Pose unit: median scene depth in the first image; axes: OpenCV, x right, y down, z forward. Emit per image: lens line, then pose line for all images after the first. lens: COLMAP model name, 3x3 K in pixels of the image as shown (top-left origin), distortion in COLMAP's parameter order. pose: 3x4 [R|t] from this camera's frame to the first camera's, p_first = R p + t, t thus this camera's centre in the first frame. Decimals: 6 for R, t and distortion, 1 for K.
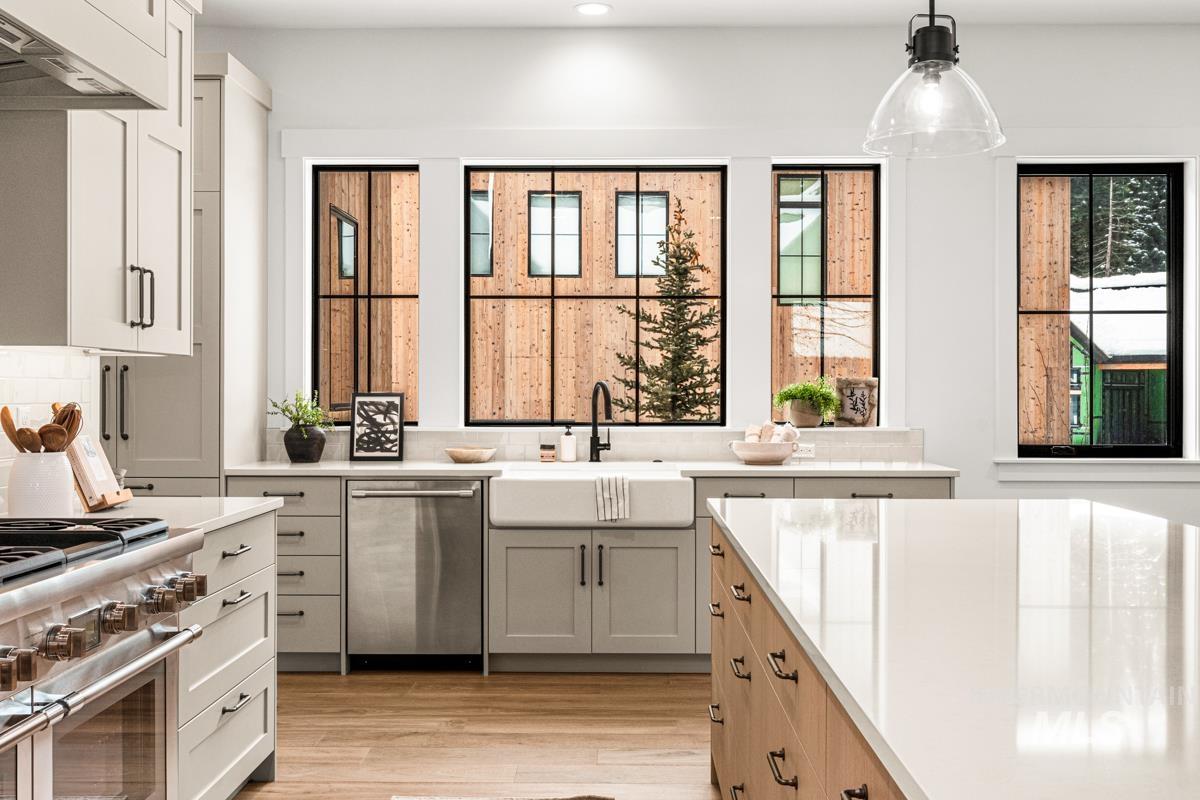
lens RADIAL K [[1230.5, 0, 595.6], [0, 1230.5, 388.9], [0, 0, 1]] dist [0.006710, 0.000000]
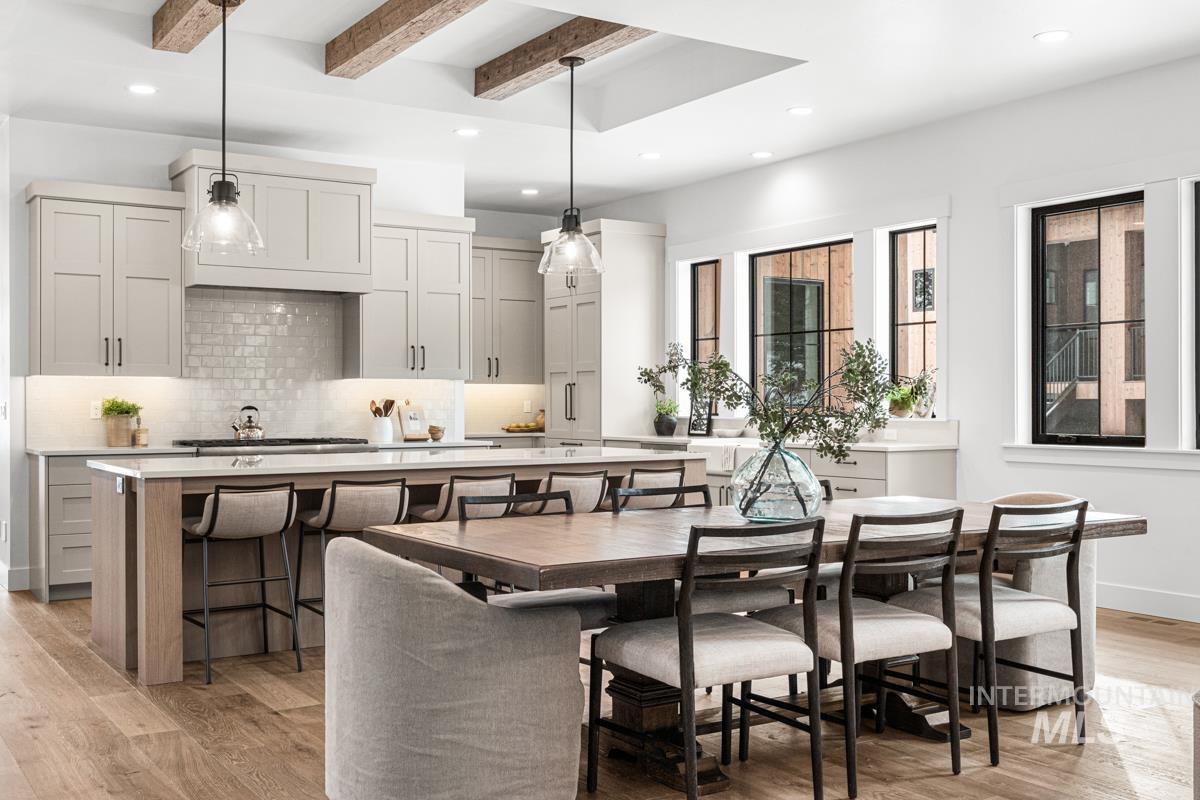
lens RADIAL K [[1230.5, 0, 596.2], [0, 1230.5, 409.3], [0, 0, 1]] dist [0.006710, 0.000000]
pose [[0.556429, 0.000850, -0.830895, 1.158767], [0.004451, 0.999982, 0.004004, 0.014072], [0.830883, -0.005927, 0.556415, -0.065981]]
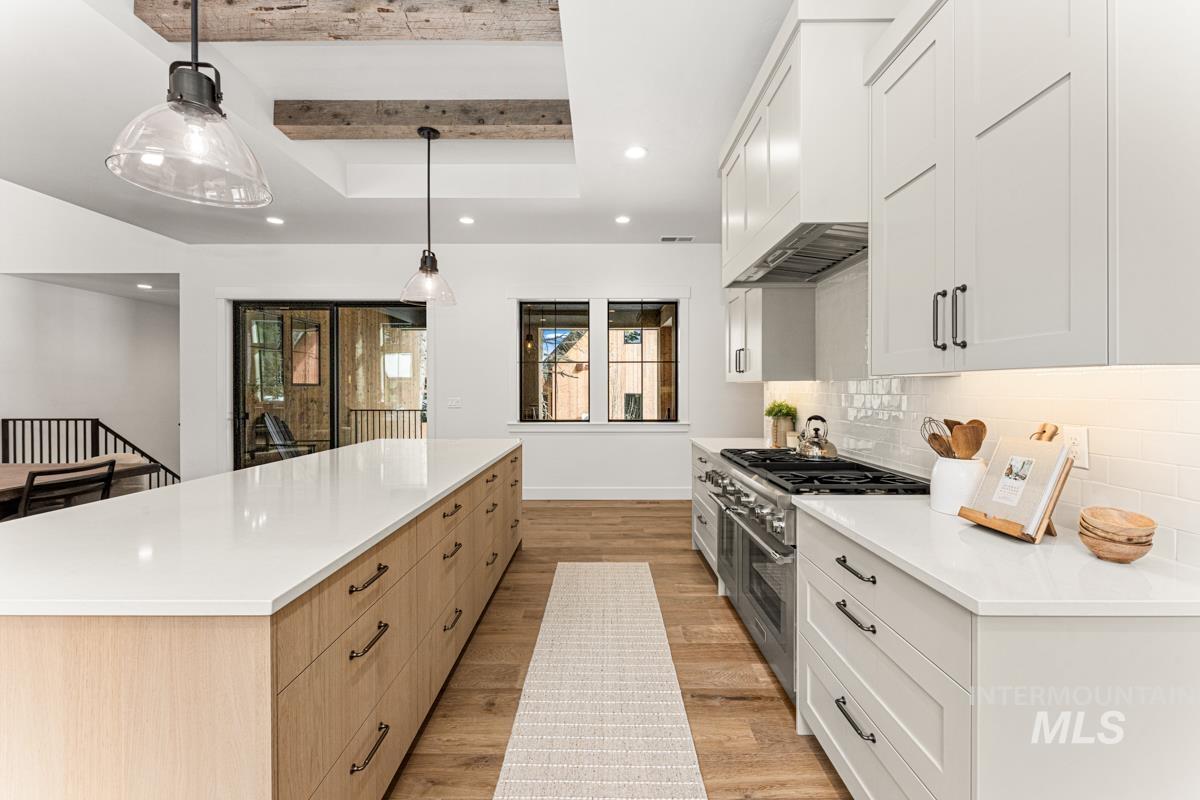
lens RADIAL K [[481.5, 0, 601.2], [0, 481.5, 389.0], [0, 0, 1]] dist [0.001511, -0.000277]
pose [[-0.999909, -0.000258, -0.013490, -0.046613], [-0.000262, 1.000000, 0.000313, -0.010005], [0.013490, 0.000316, -0.999909, 0.824786]]
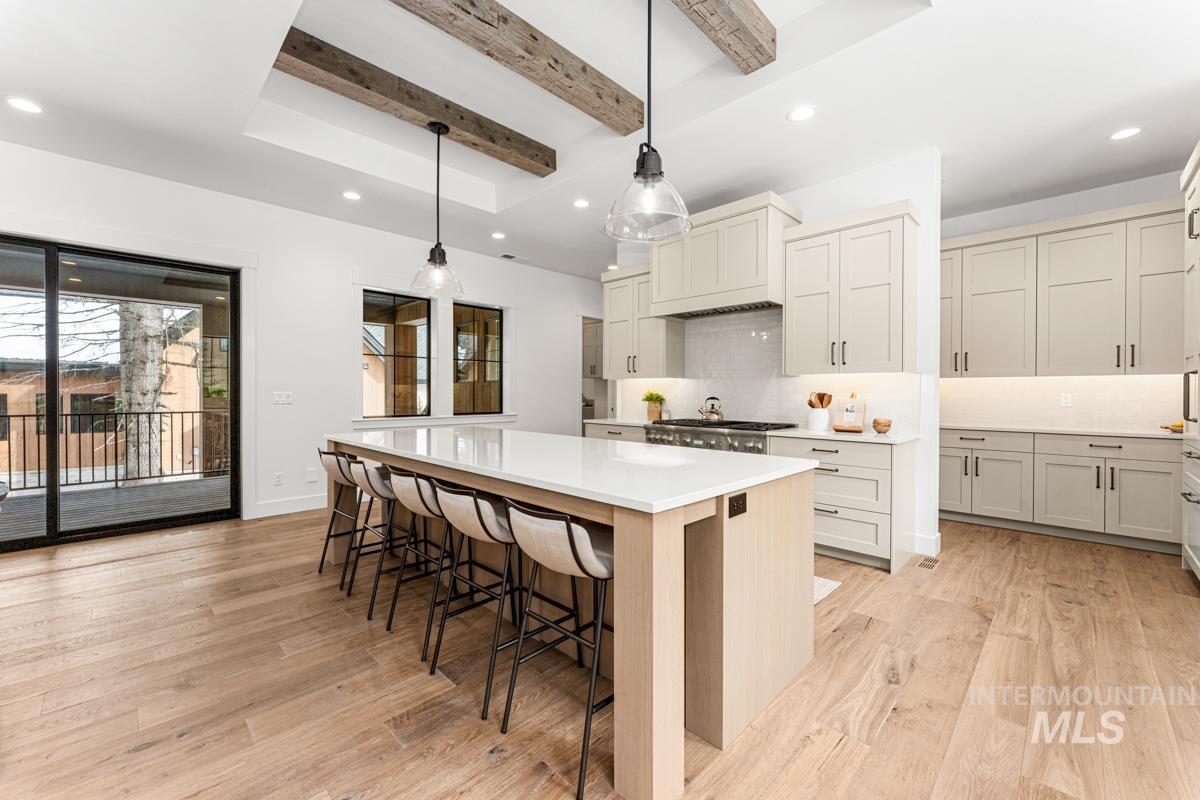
lens RADIAL K [[481.5, 0, 607.9], [0, 481.5, 391.9], [0, 0, 1]] dist [0.001511, -0.000277]
pose [[-0.682381, -0.003591, -0.730988, 0.438309], [-0.001642, 0.999993, -0.003381, 0.008557], [0.730995, -0.001107, -0.682382, 0.799458]]
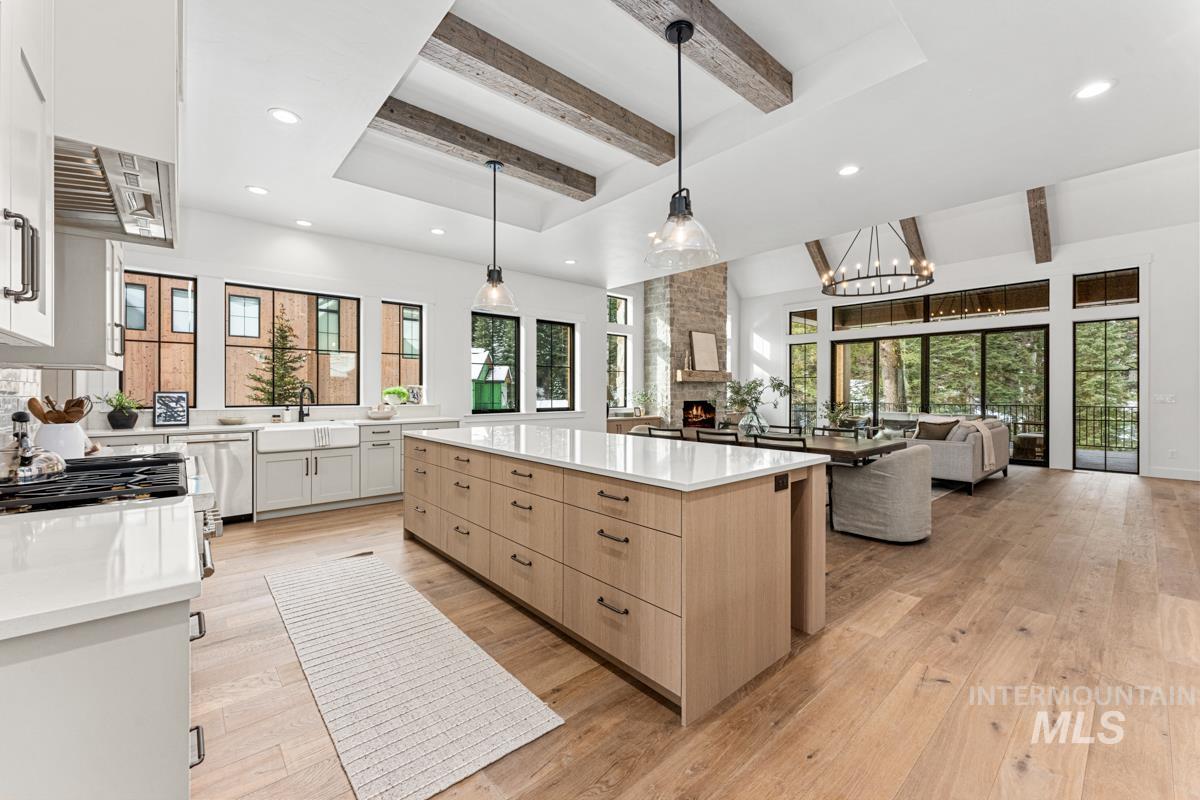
lens RADIAL K [[481.5, 0, 600.5], [0, 481.5, 391.8], [0, 0, 1]] dist [0.001511, -0.000277]
pose [[0.737507, -0.000724, 0.675339, -0.192210], [-0.000111, 0.999999, 0.001192, 0.002516], [-0.675339, -0.000954, 0.737507, -0.026936]]
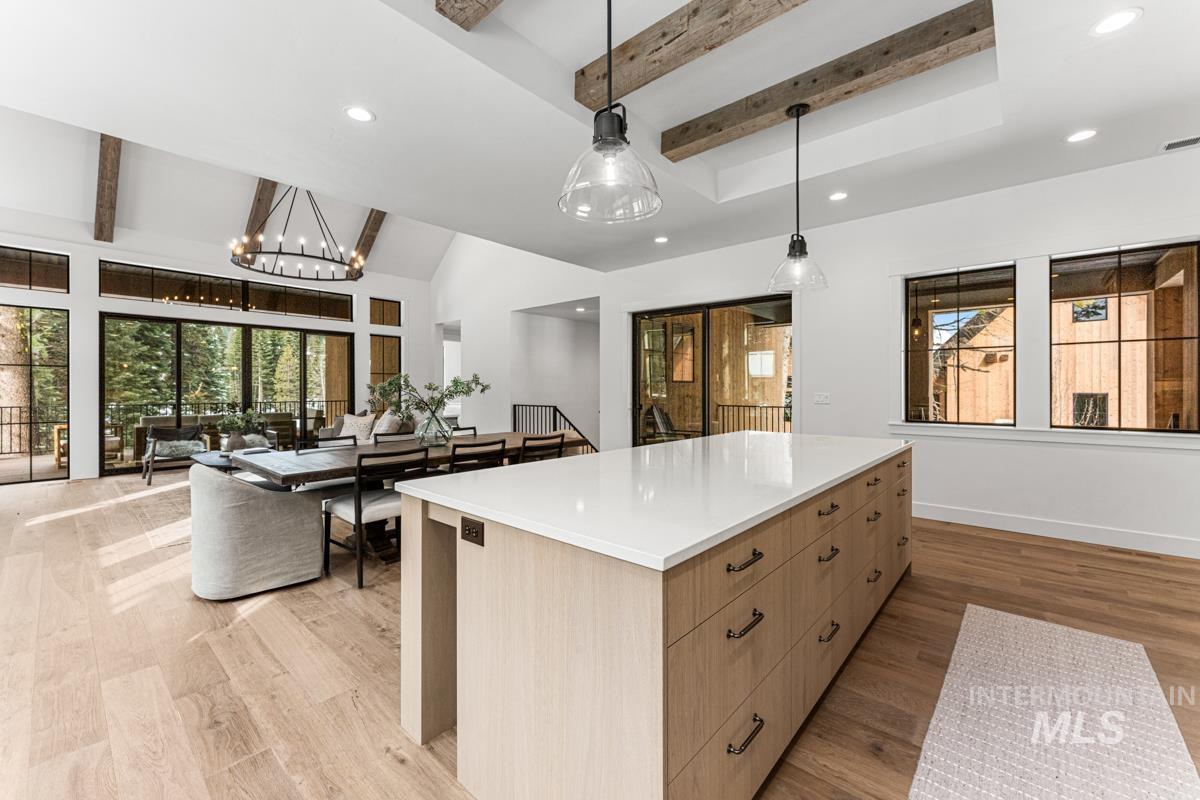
lens RADIAL K [[481.5, 0, 597.1], [0, 481.5, 389.2], [0, 0, 1]] dist [0.001511, -0.000277]
pose [[-0.758090, -0.002665, 0.652144, -0.032991], [-0.002392, 0.999996, 0.001305, 0.000137], [-0.652145, -0.000571, -0.758094, 0.808578]]
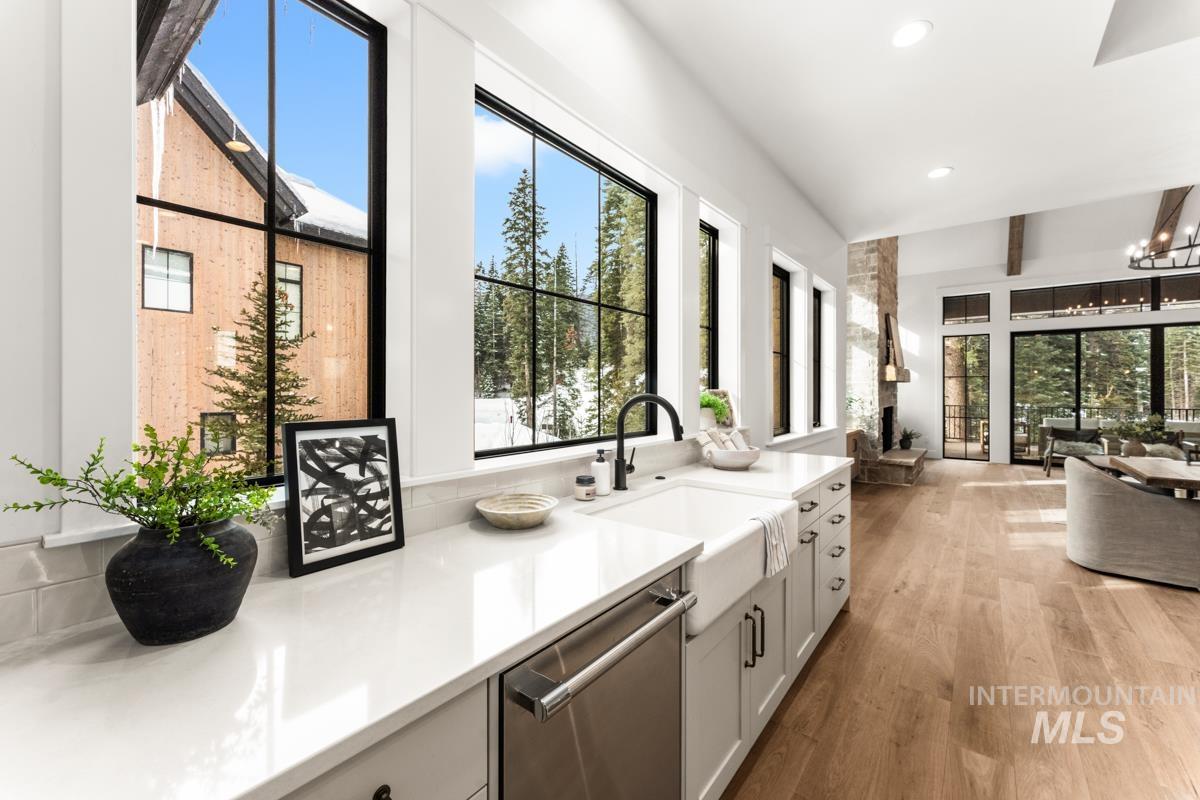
lens RADIAL K [[481.5, 0, 600.8], [0, 481.5, 389.9], [0, 0, 1]] dist [0.001511, -0.000277]
pose [[0.608956, -0.001039, 0.793203, -0.269251], [-0.000507, 0.999998, 0.001699, -0.009541], [-0.793204, -0.001437, 0.608955, 0.804982]]
